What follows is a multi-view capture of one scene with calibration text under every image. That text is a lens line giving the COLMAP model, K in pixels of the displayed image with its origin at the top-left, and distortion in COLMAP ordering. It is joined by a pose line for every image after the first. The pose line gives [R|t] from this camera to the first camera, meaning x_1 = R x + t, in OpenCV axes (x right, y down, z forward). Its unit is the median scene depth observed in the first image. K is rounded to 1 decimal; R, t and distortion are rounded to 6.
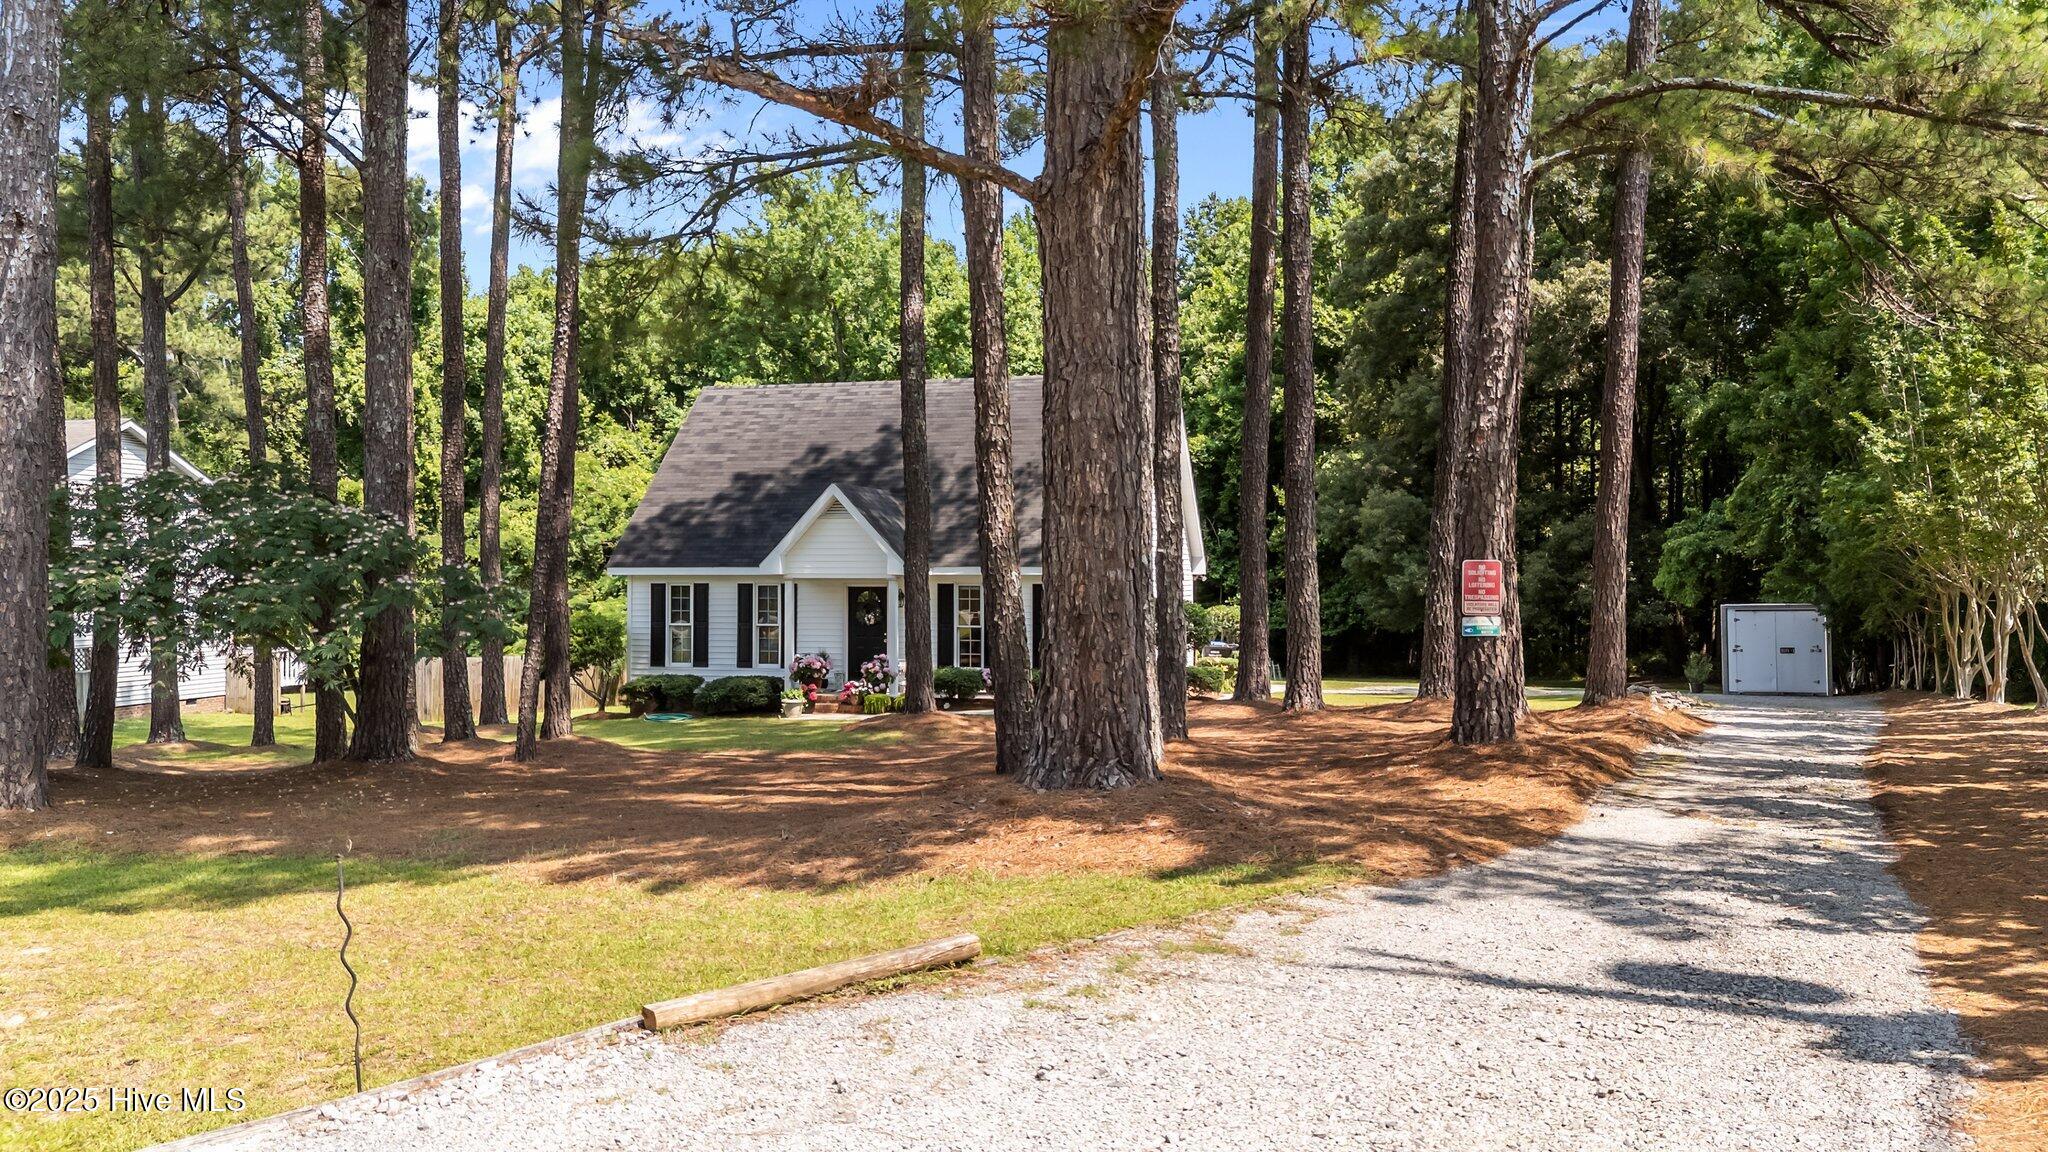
lens RADIAL K [[1504.0, 0, 1060.8], [0, 1504.0, 573.9], [0, 0, 1]] dist [0.062975, -0.064664]
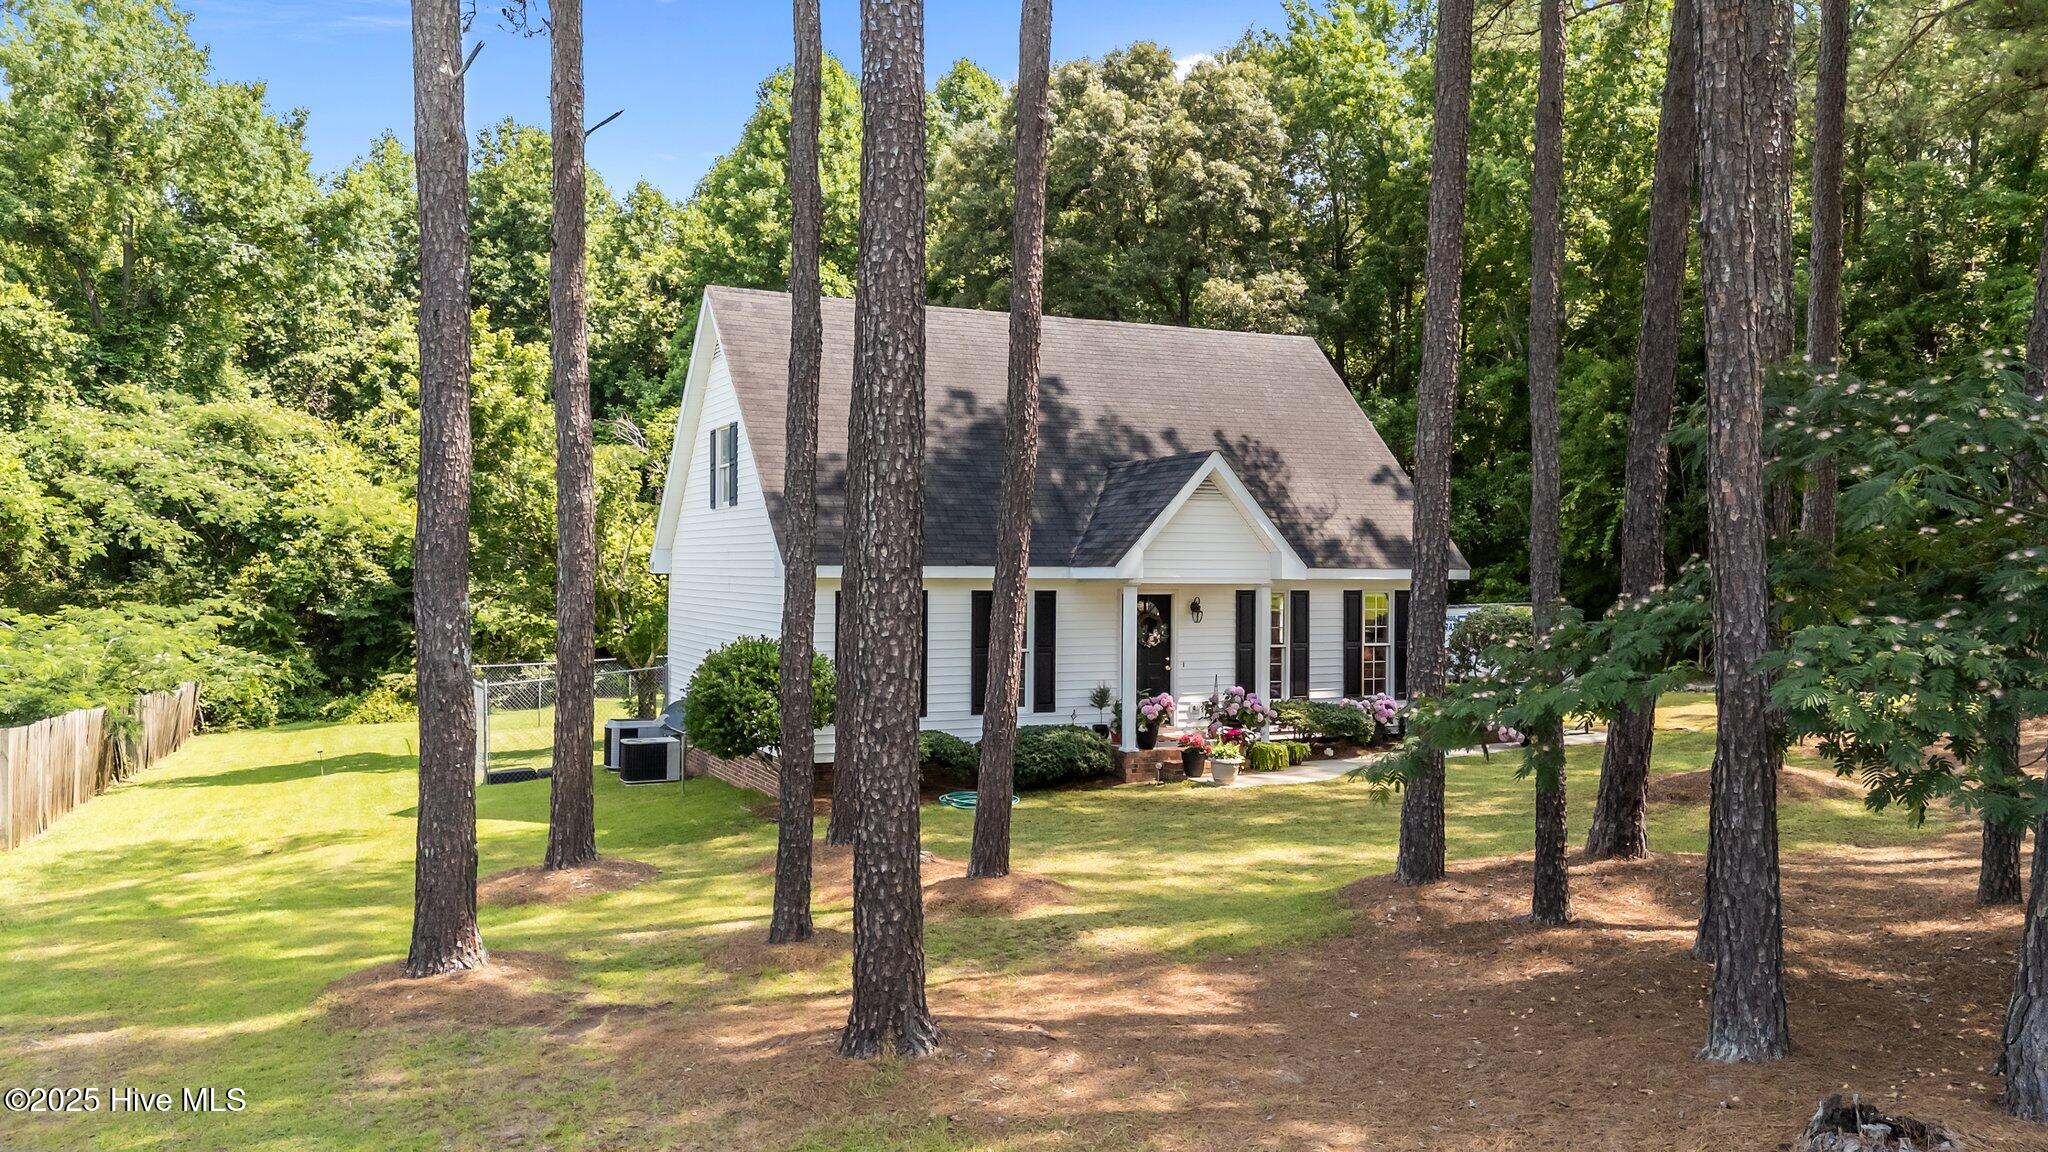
lens RADIAL K [[1504.0, 0, 1042.0], [0, 1504.0, 572.3], [0, 0, 1]] dist [0.062975, -0.064664]
pose [[0.757086, 0.006179, 0.653286, -0.323198], [-0.006586, 0.999977, -0.001825, -0.000234], [-0.653282, -0.002921, 0.757109, 0.245968]]
